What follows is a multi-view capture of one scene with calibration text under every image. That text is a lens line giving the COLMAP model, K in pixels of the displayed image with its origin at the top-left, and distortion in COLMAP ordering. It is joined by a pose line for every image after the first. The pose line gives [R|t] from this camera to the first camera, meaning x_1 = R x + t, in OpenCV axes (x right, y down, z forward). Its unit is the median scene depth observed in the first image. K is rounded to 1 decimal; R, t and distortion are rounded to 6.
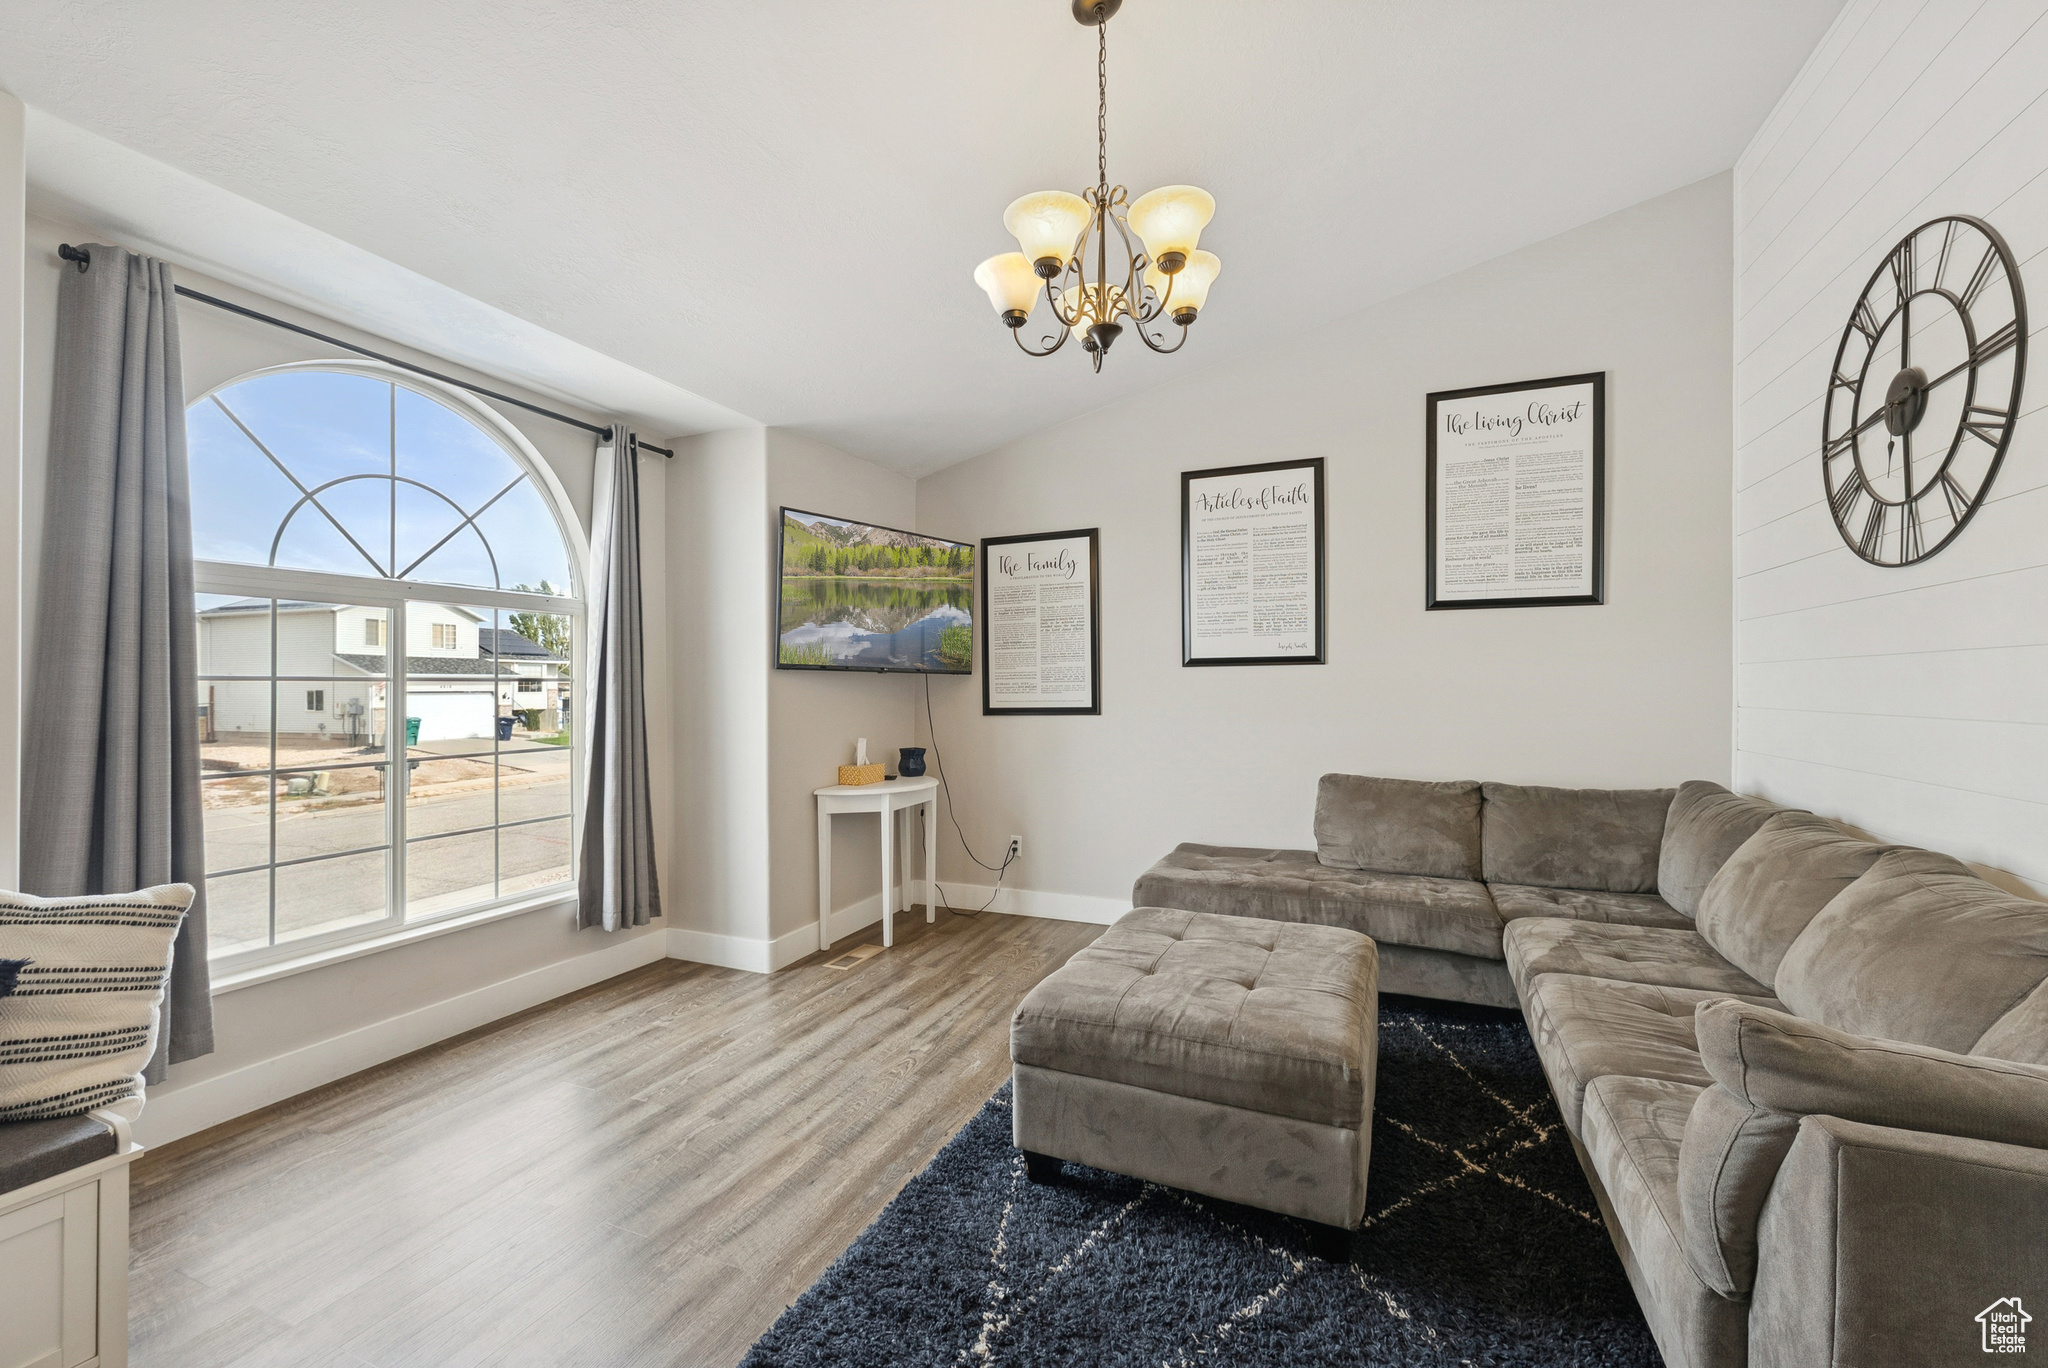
lens RADIAL K [[830.4, 0, 1028.4], [0, 830.4, 681.6], [0, 0, 1]] dist [0.004266, 0.000214]
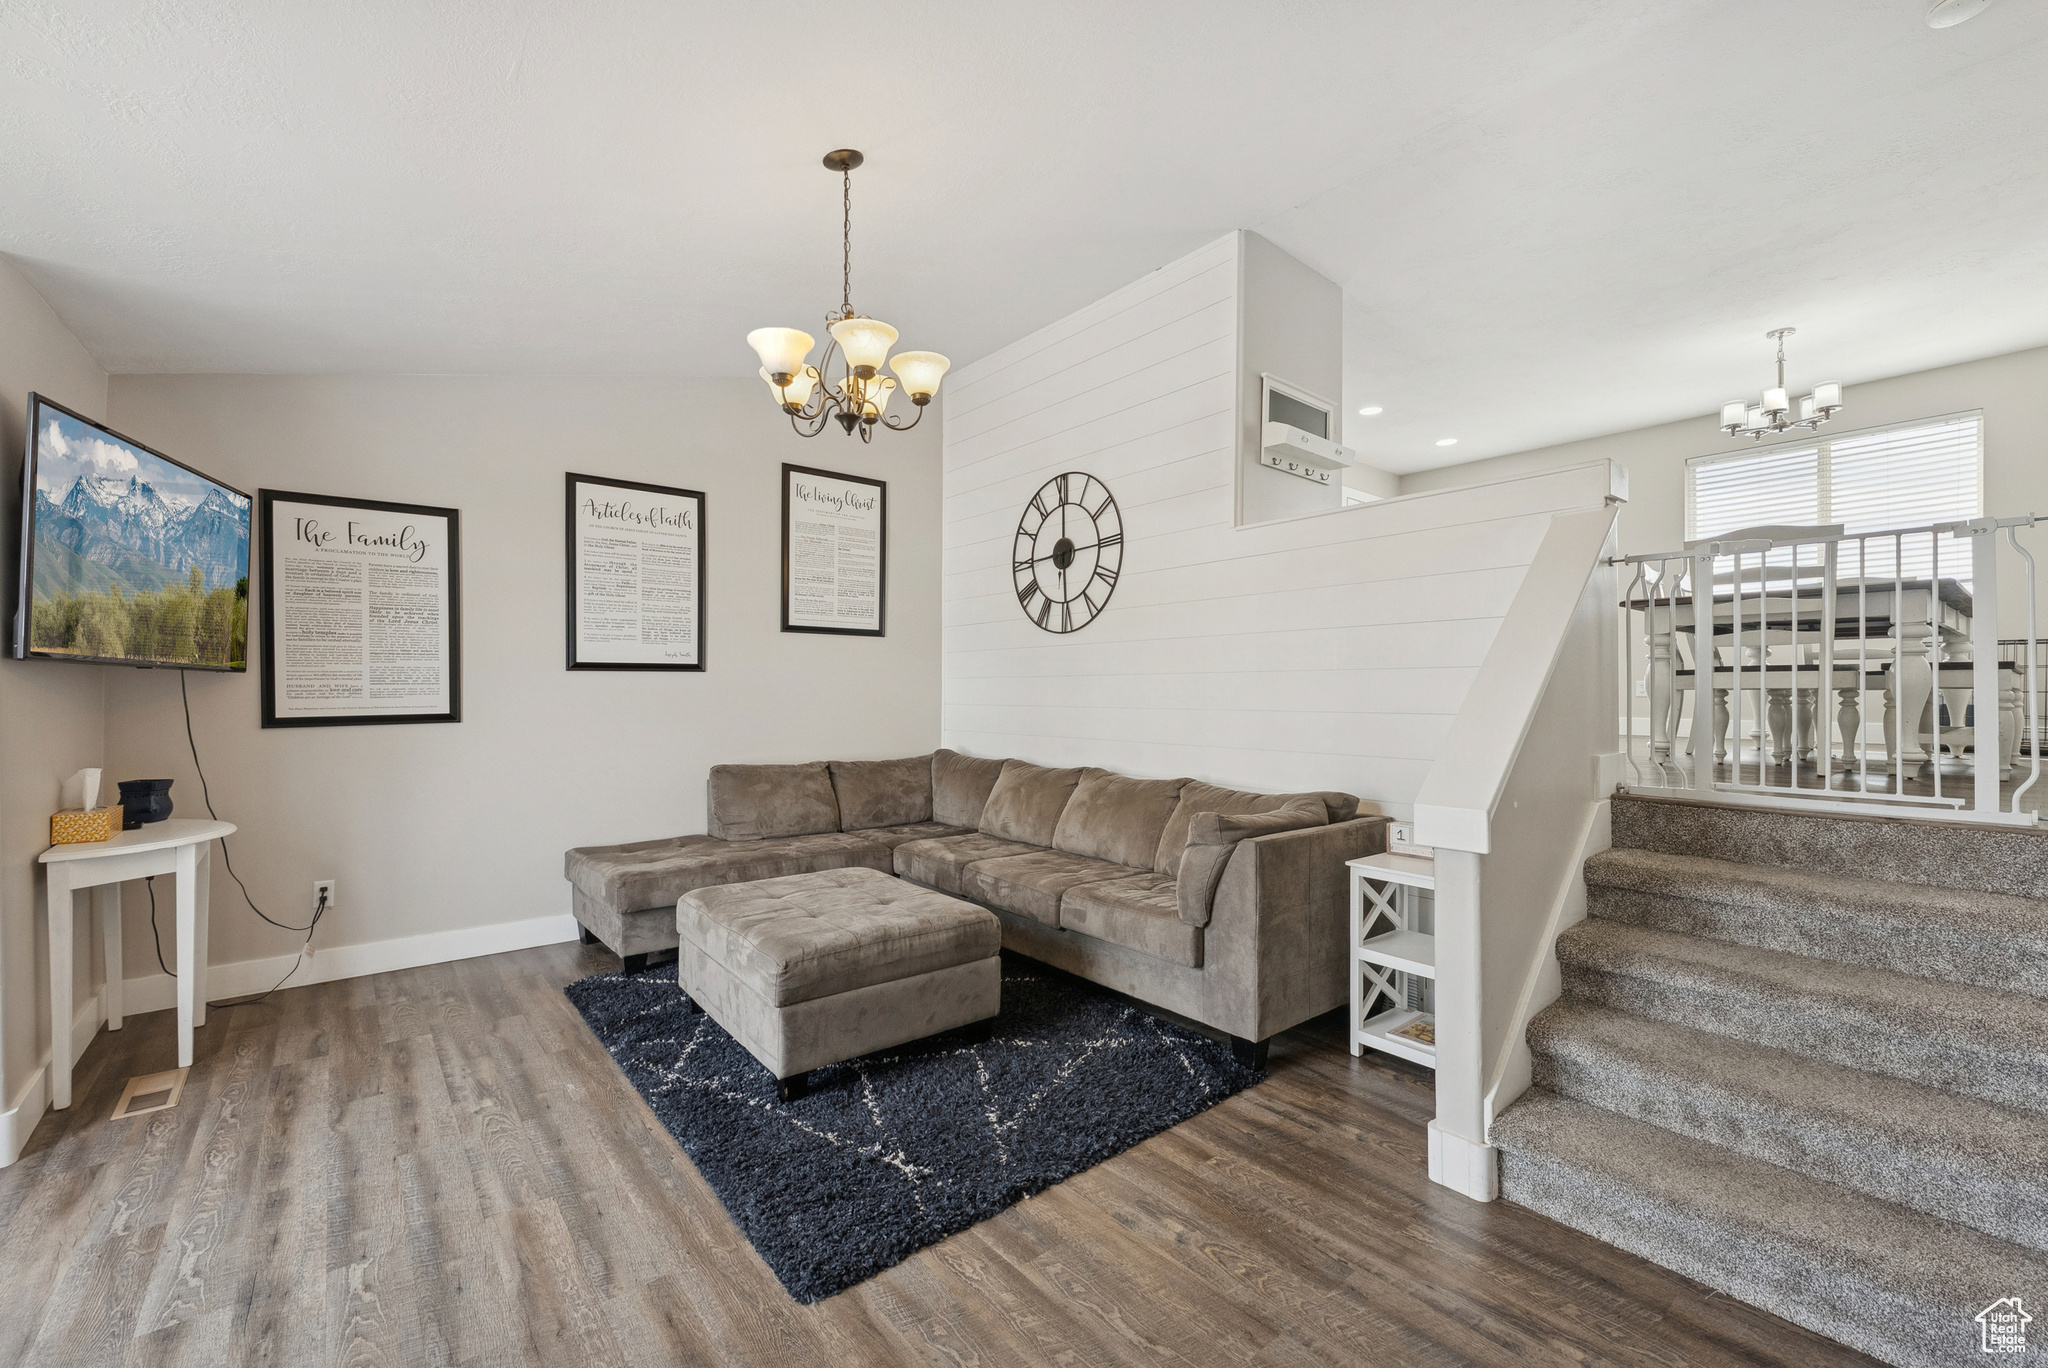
lens RADIAL K [[830.4, 0, 1002.2], [0, 830.4, 691.2], [0, 0, 1]] dist [0.004266, 0.000214]
pose [[0.486884, 0.004323, 0.873456, -0.530186], [-0.008134, 0.999967, -0.000415, 0.003757], [-0.873429, -0.006903, 0.486903, 0.089670]]
